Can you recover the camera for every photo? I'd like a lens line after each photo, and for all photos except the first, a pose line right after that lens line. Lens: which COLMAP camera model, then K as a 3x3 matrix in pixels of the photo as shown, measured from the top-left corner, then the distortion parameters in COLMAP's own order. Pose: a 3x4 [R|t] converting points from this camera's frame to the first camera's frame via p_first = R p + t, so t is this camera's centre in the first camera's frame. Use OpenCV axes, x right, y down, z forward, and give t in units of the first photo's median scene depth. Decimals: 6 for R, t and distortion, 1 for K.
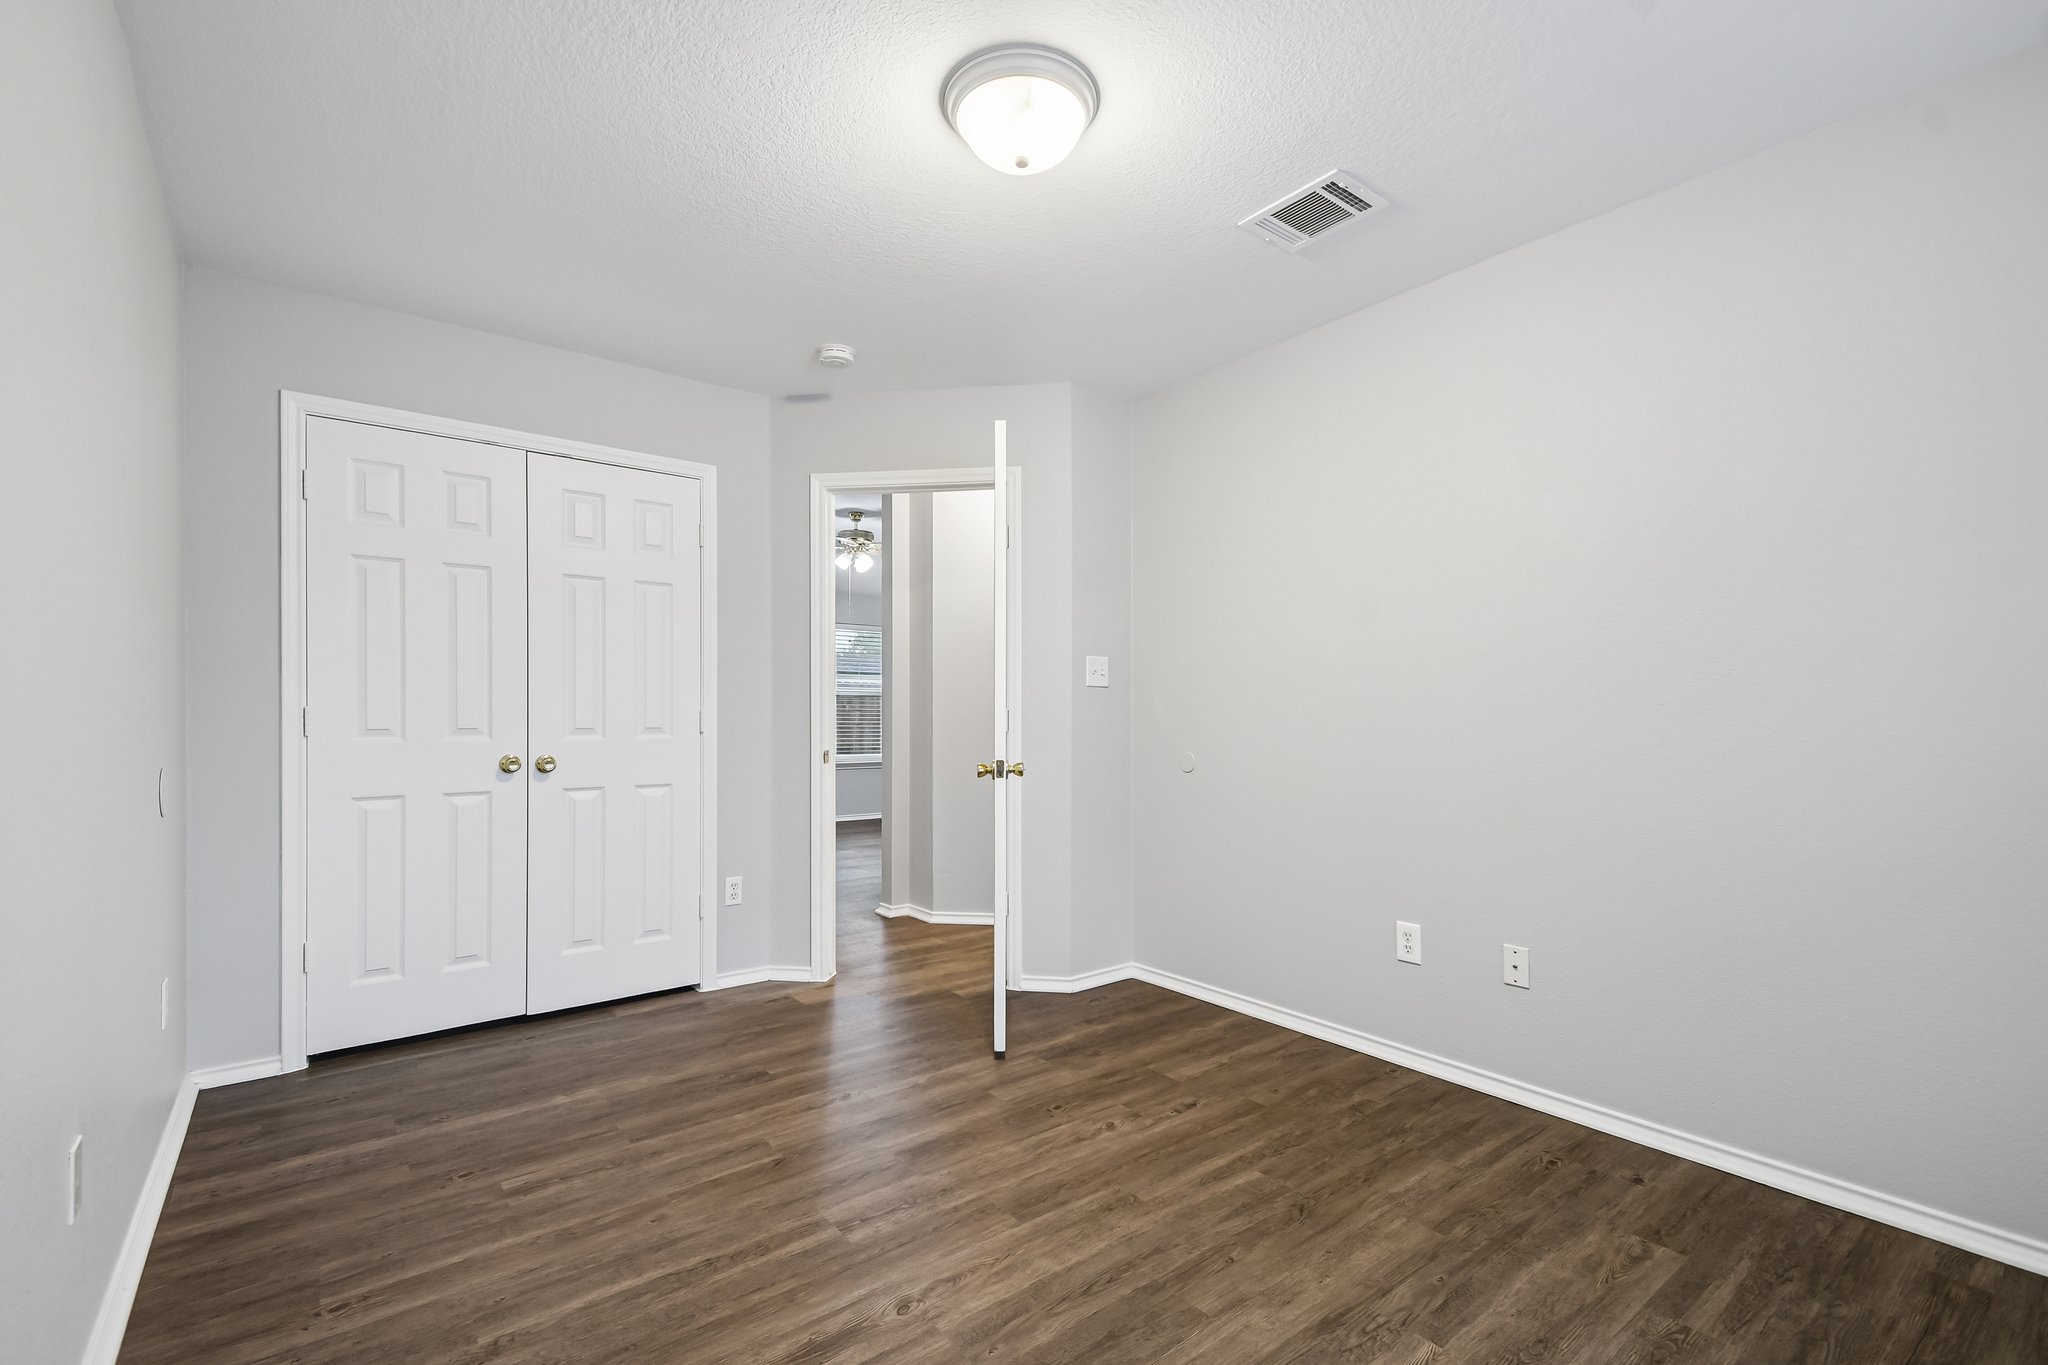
lens RADIAL K [[907.5, 0, 1018.5], [0, 907.5, 715.3], [0, 0, 1]] dist [0.029016, -0.014916]
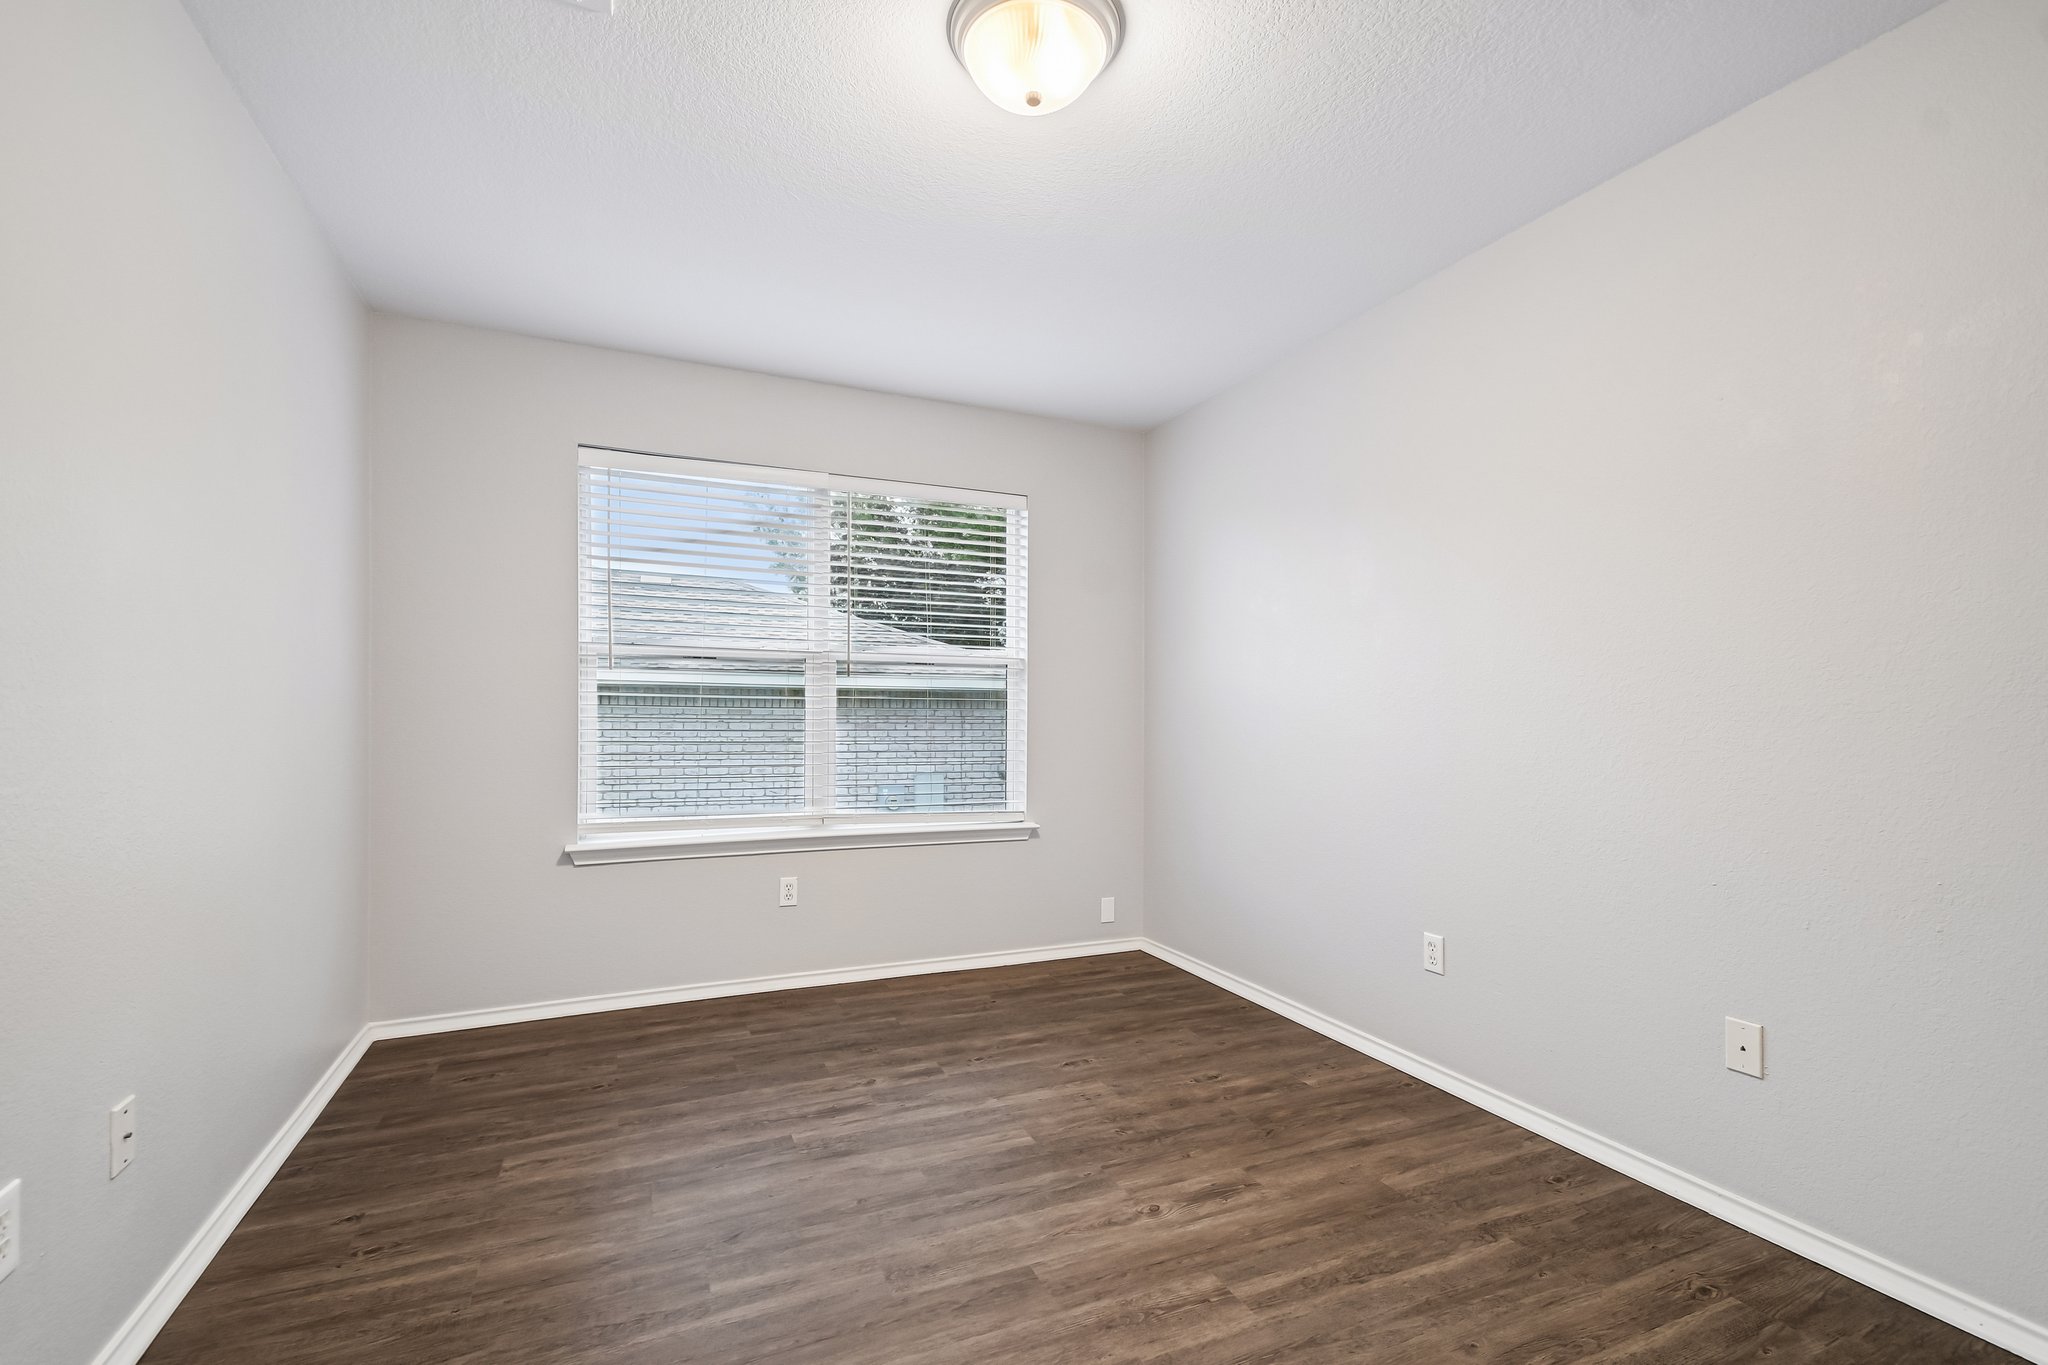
lens RADIAL K [[907.5, 0, 1018.5], [0, 907.5, 715.3], [0, 0, 1]] dist [0.029016, -0.014916]
pose [[-0.970810, -0.006972, 0.239749, -0.214003], [-0.006861, 0.999976, 0.001297, 0.000140], [-0.239753, -0.000386, -0.970834, 2.002747]]
